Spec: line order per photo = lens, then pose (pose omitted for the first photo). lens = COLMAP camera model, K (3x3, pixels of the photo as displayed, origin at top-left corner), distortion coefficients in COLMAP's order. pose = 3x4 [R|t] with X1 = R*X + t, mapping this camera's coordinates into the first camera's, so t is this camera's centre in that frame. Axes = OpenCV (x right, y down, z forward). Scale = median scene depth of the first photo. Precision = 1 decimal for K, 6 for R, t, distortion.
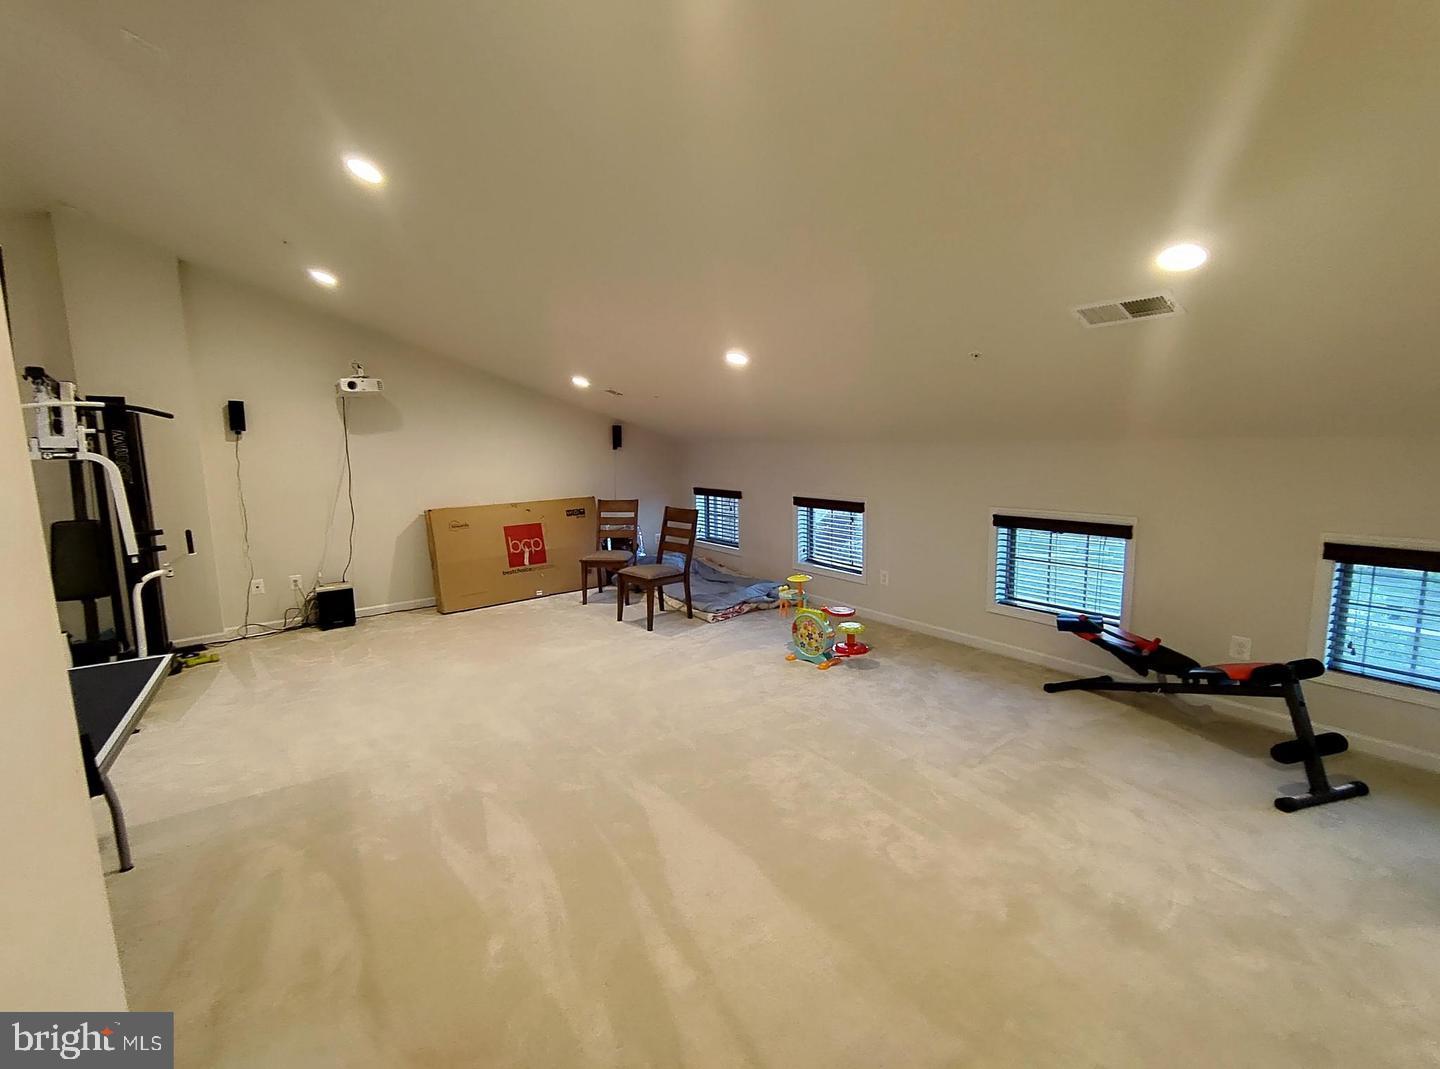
lens RADIAL K [[628.9, 0, 729.3], [0, 628.9, 529.8], [0, 0, 1]] dist [-0.001113, -0.000555]
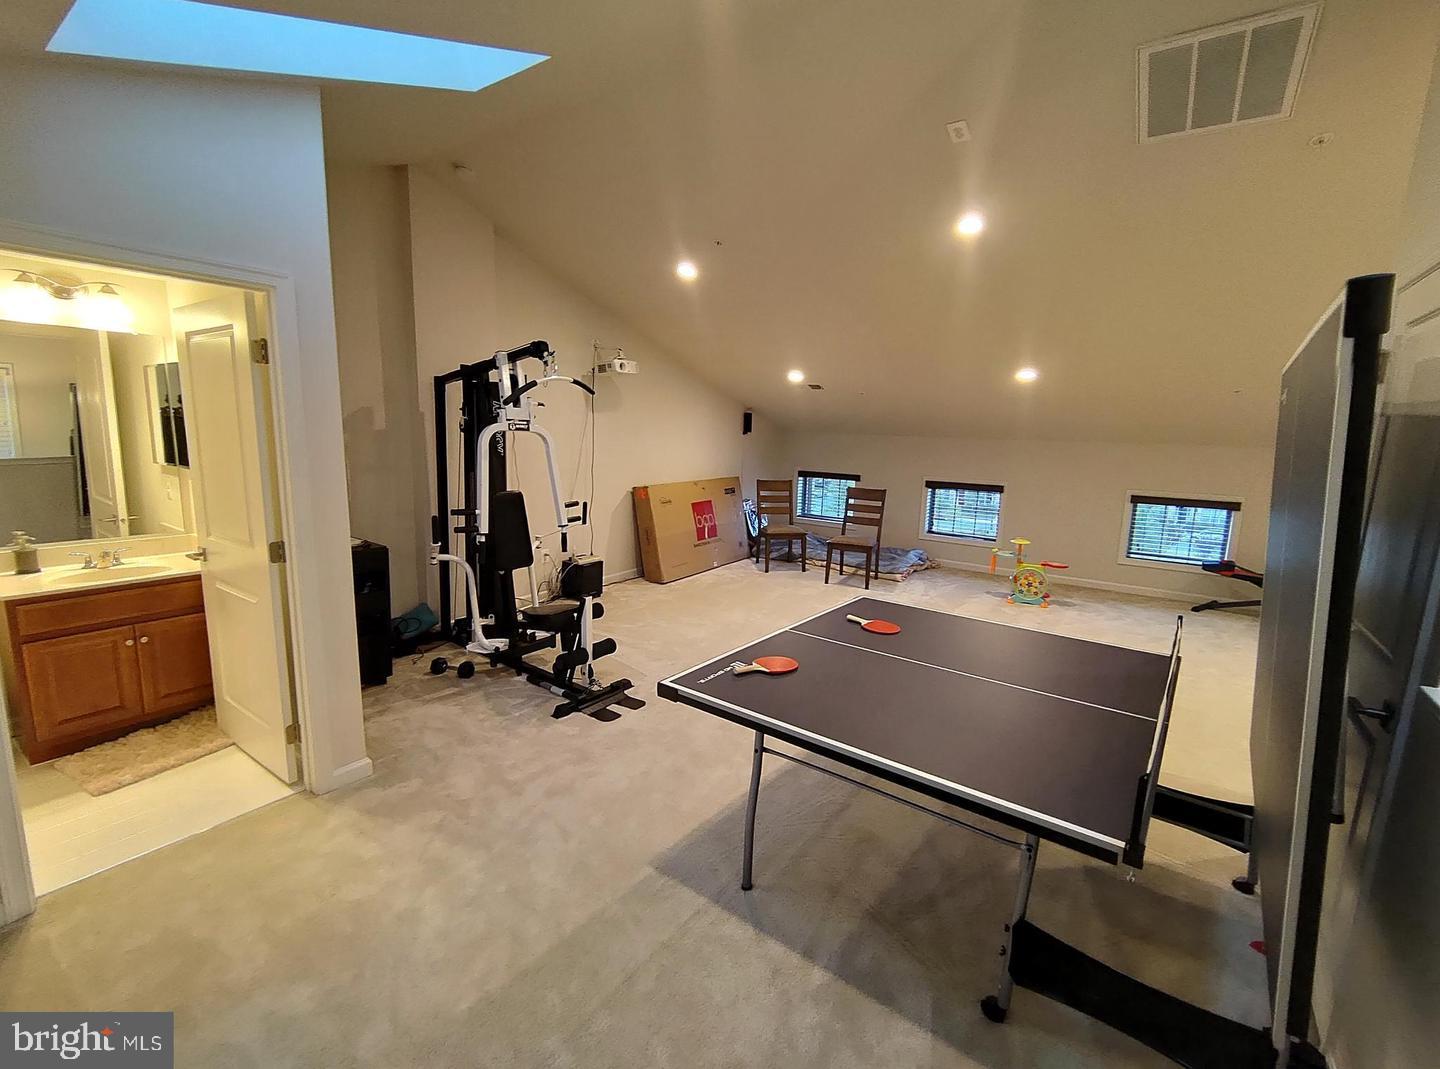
lens RADIAL K [[637.9, 0, 717.2], [0, 637.9, 519.4], [0, 0, 1]] dist [0.003056, -0.000092]
pose [[0.944187, -0.001619, 0.329407, -0.712665], [-0.001748, 0.999949, 0.009925, 0.012675], [-0.329406, -0.009947, 0.944136, -0.052767]]
